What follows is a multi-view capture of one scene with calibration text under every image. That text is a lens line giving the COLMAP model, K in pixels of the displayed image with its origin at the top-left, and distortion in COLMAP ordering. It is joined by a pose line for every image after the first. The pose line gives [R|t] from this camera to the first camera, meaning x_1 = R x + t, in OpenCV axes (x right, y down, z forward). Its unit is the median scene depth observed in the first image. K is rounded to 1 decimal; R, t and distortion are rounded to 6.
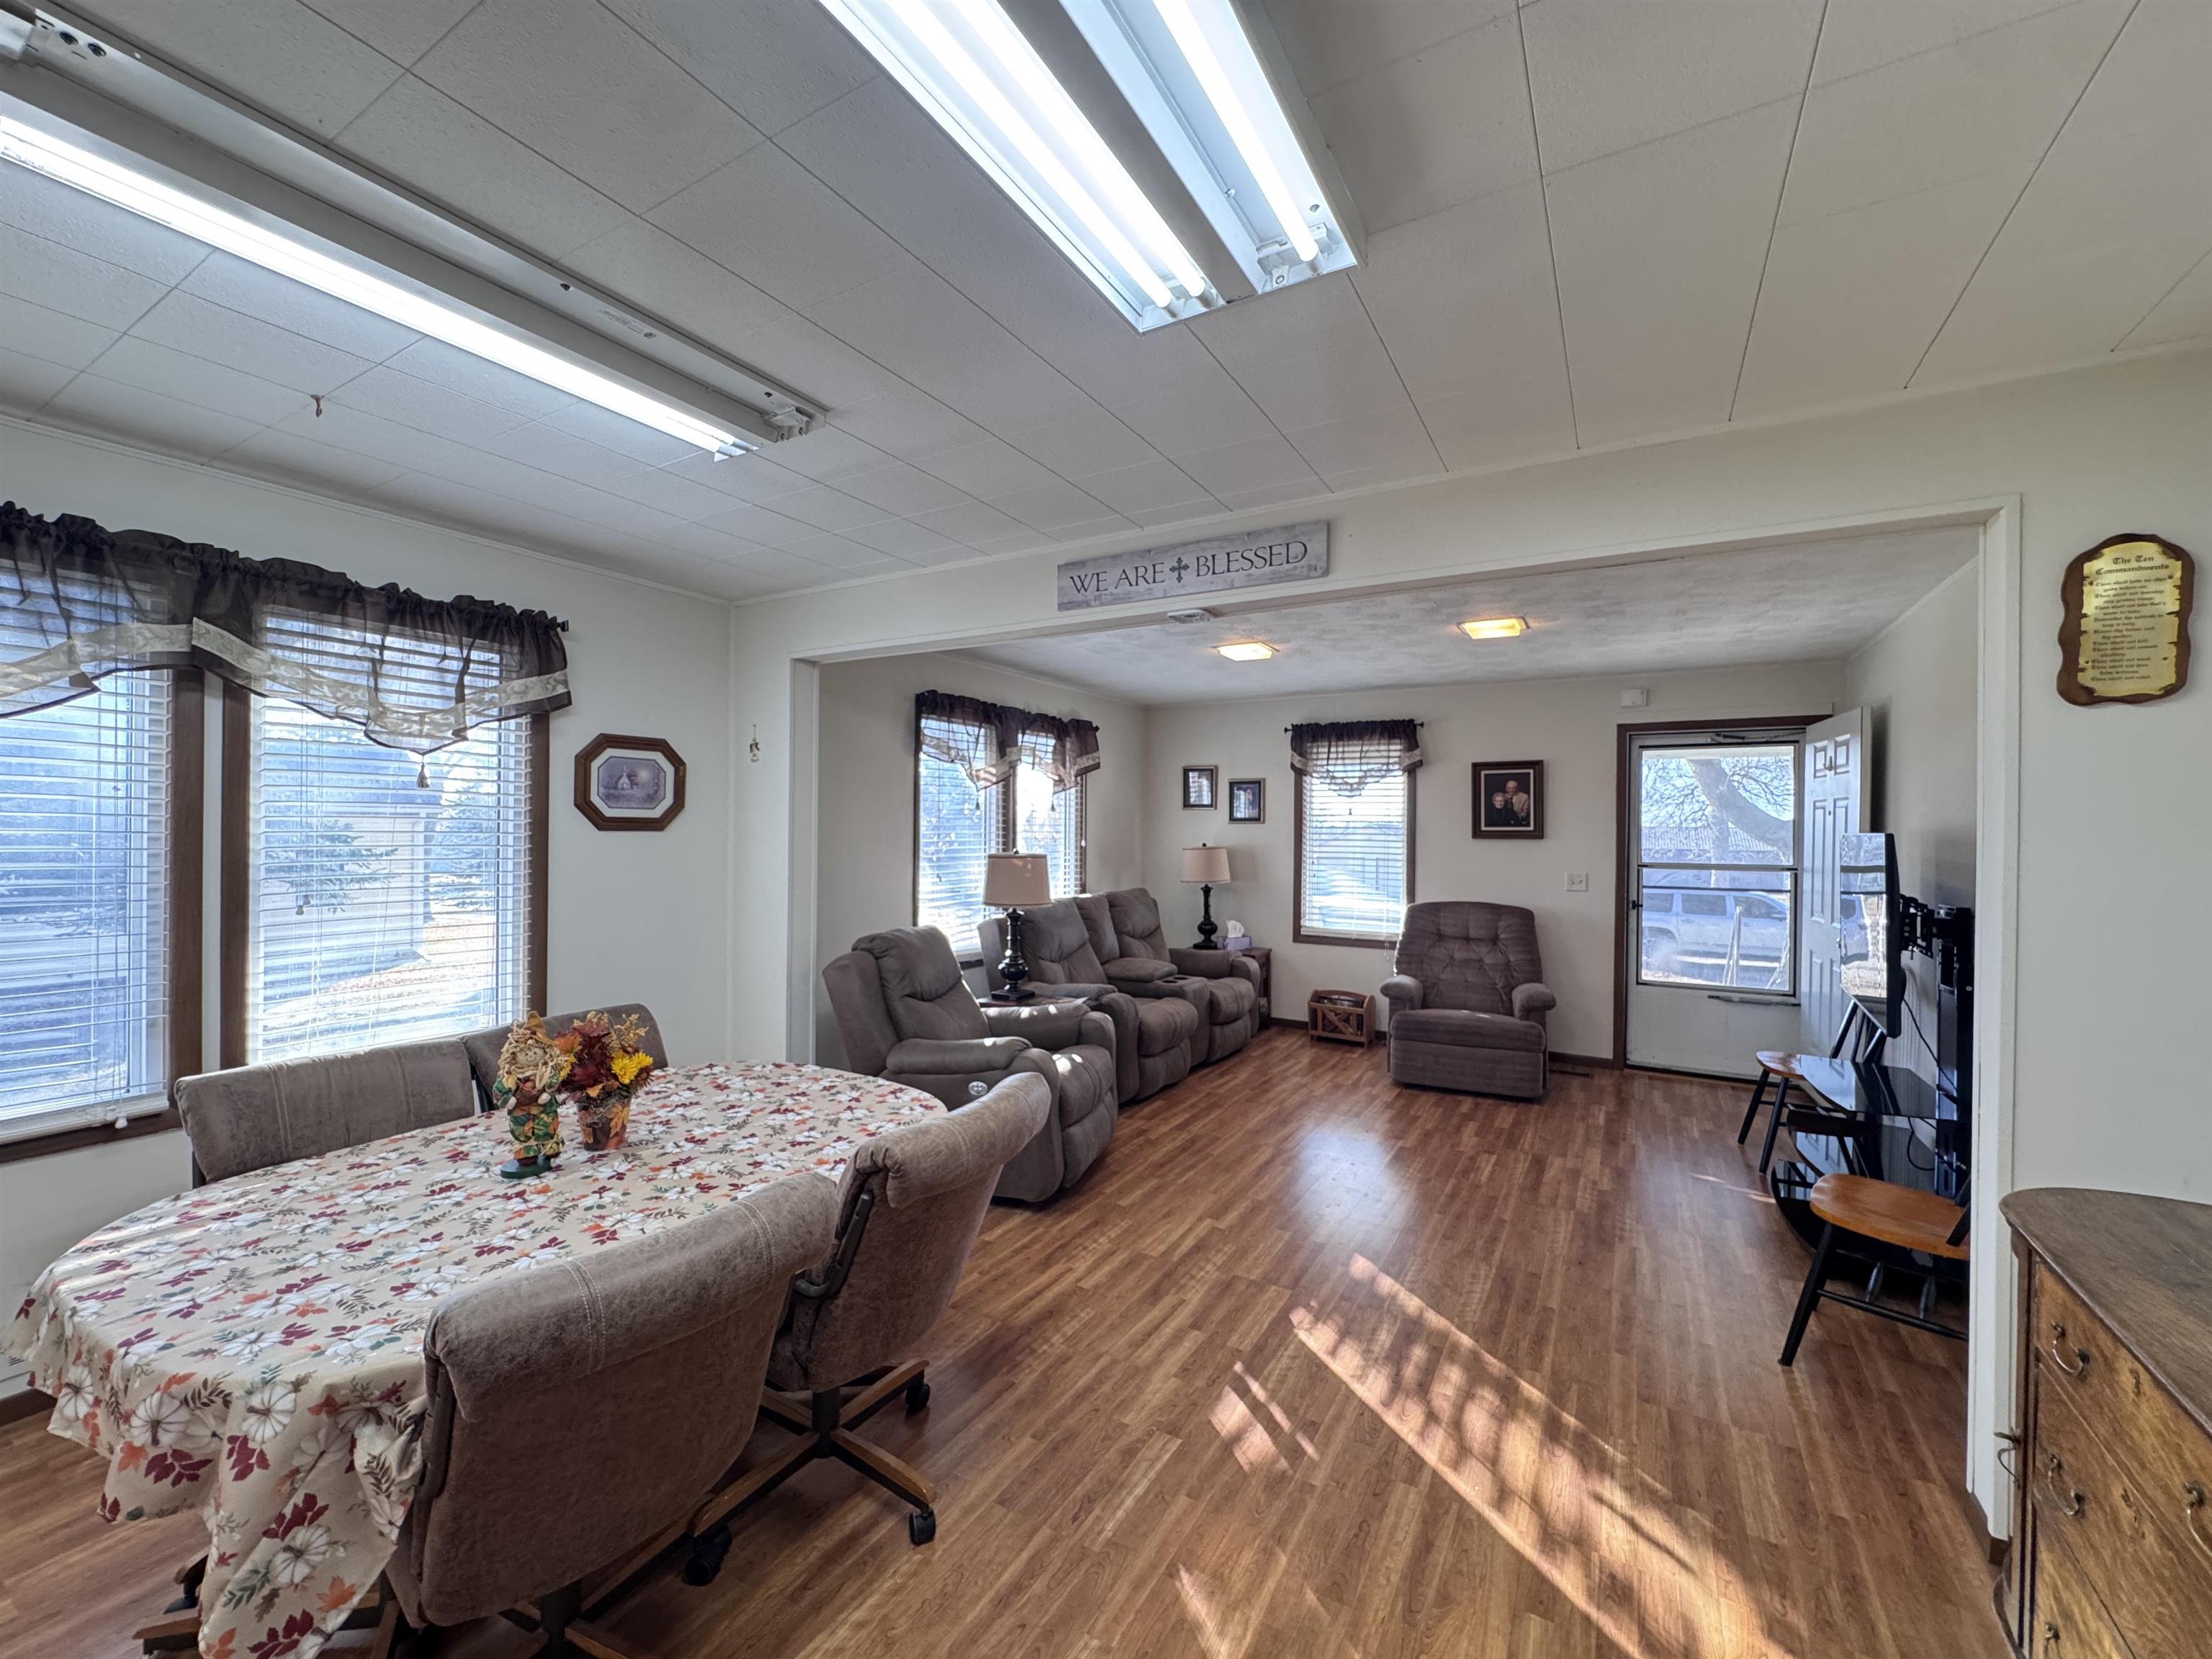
lens RADIAL K [[889.8, 0, 1108.1], [0, 889.8, 827.3], [0, 0, 1]] dist [-0.000256, -0.000940]
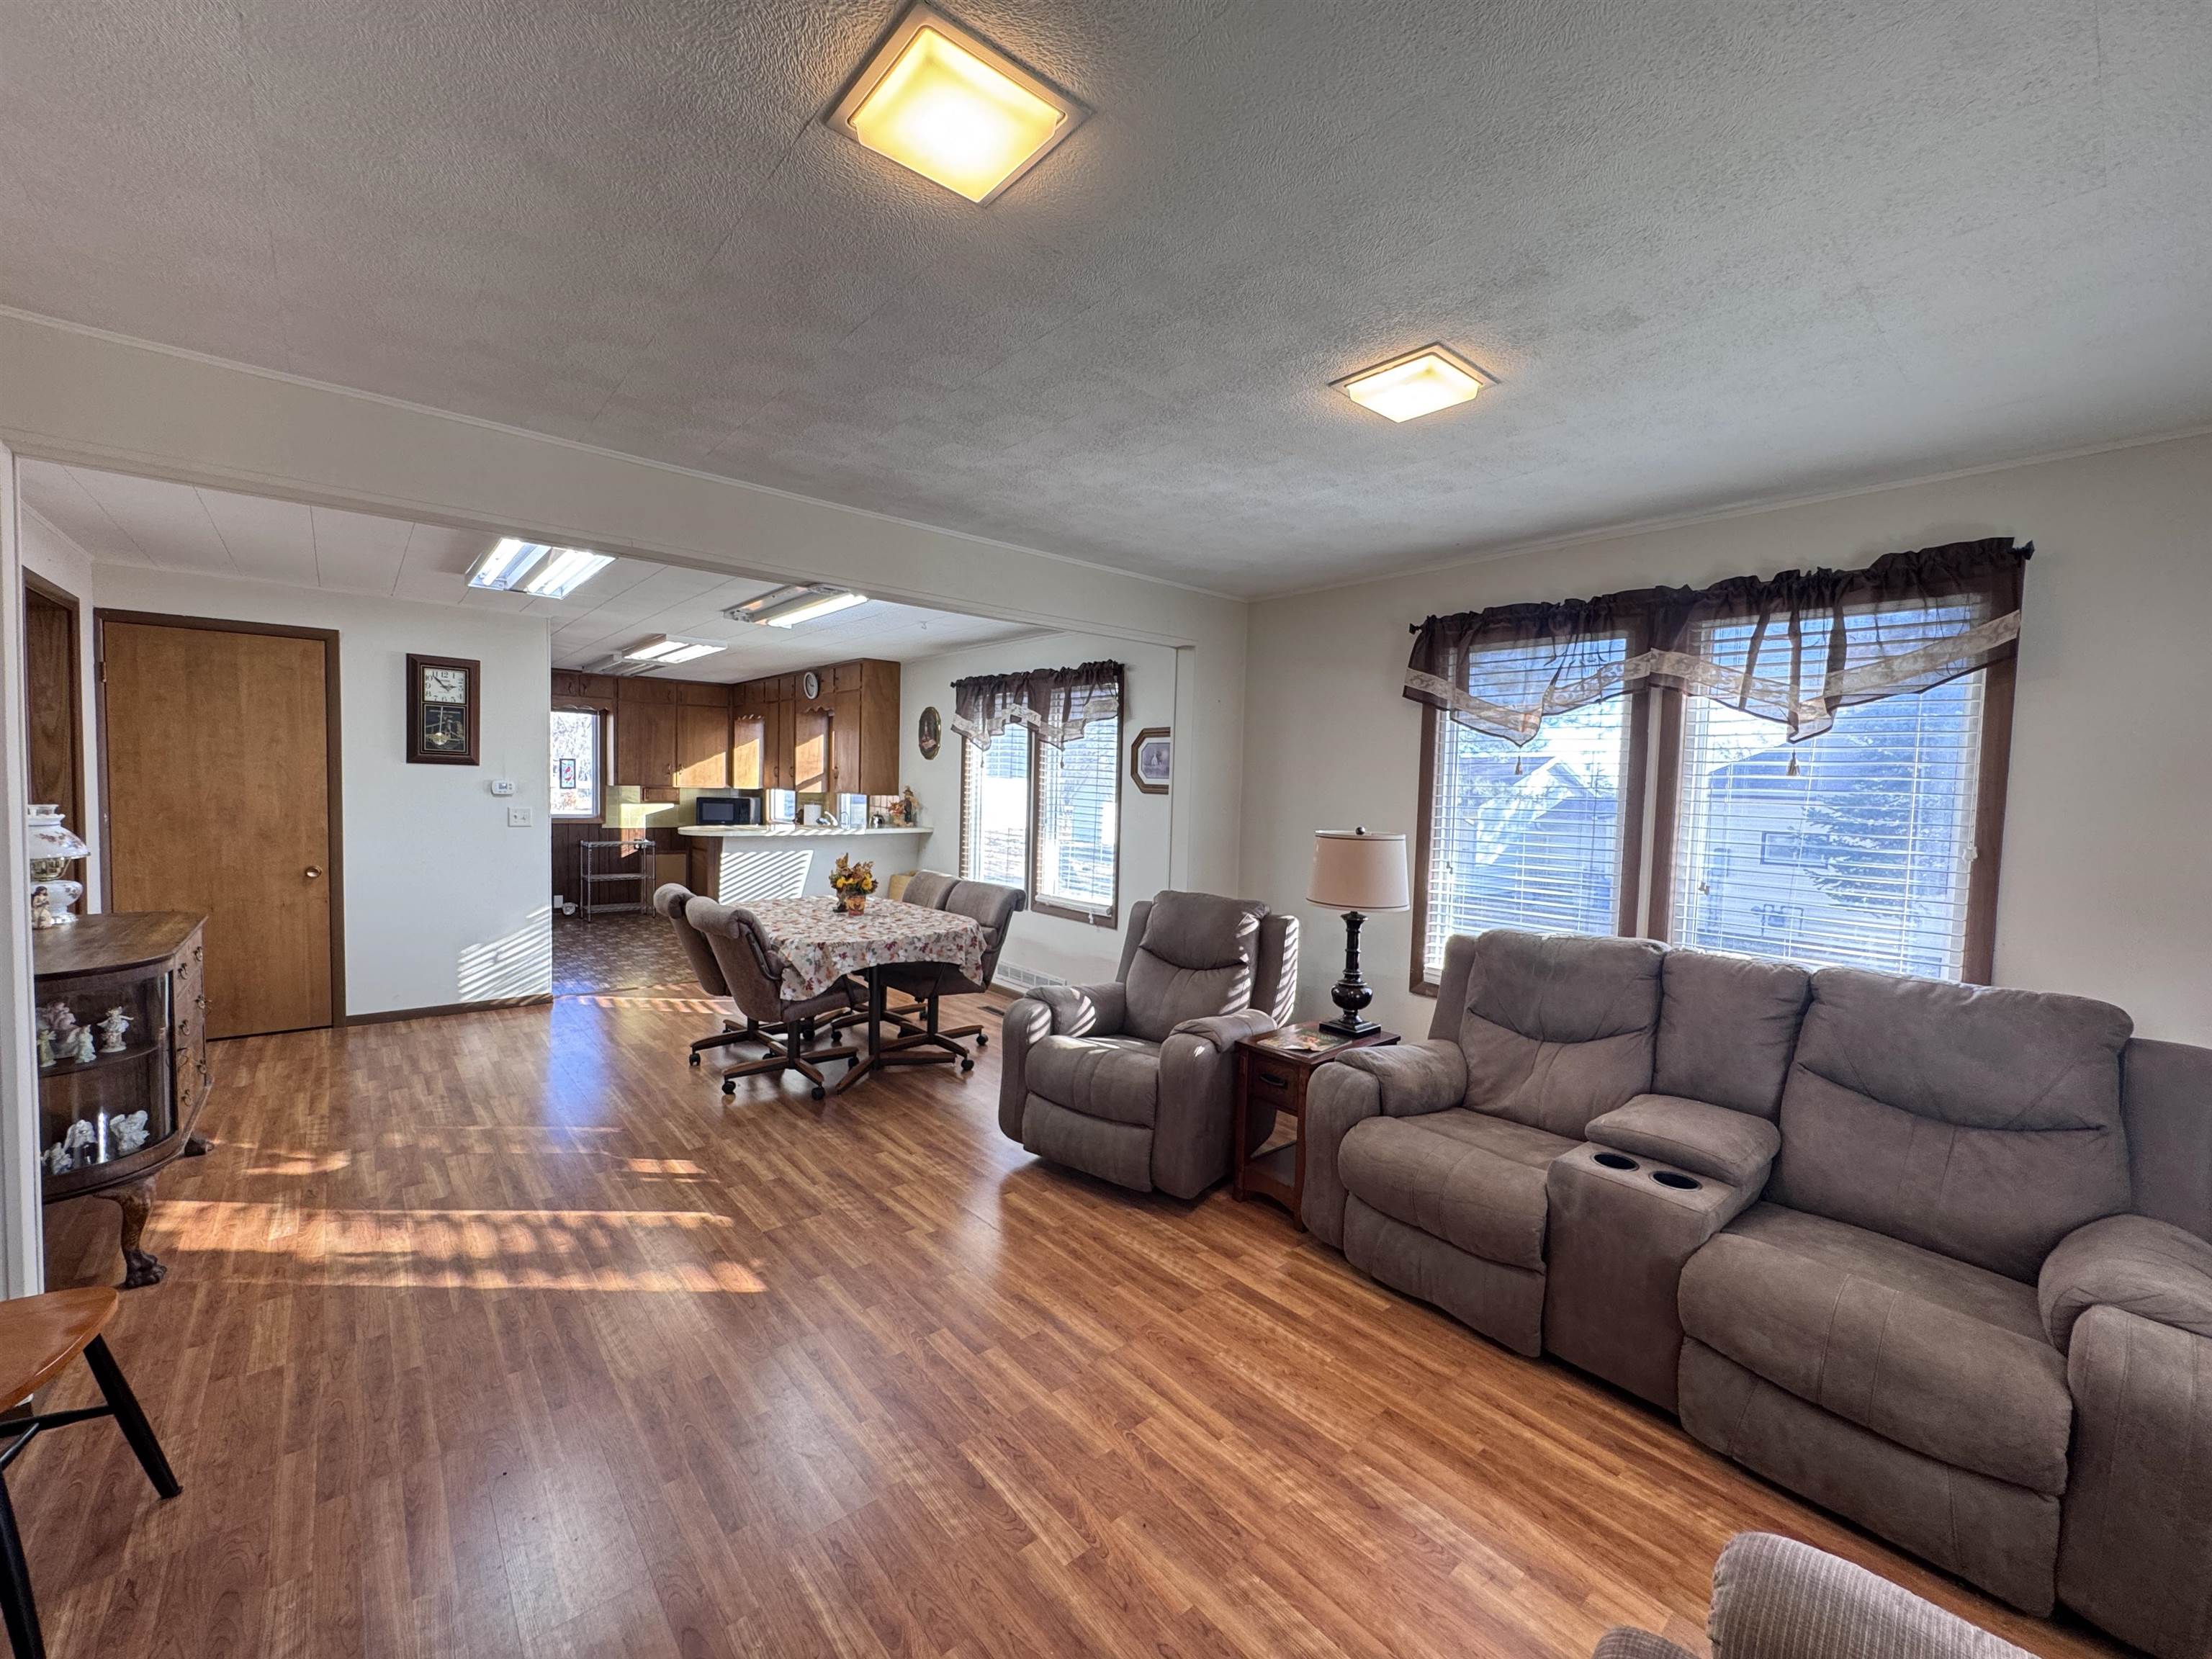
lens RADIAL K [[889.8, 0, 1107.1], [0, 889.8, 832.8], [0, 0, 1]] dist [-0.000256, -0.000940]
pose [[-0.320344, 0.030749, -0.946802, 0.591572], [-0.033726, 0.998469, 0.043838, 0.004408], [0.946701, 0.045975, -0.318816, 0.962987]]
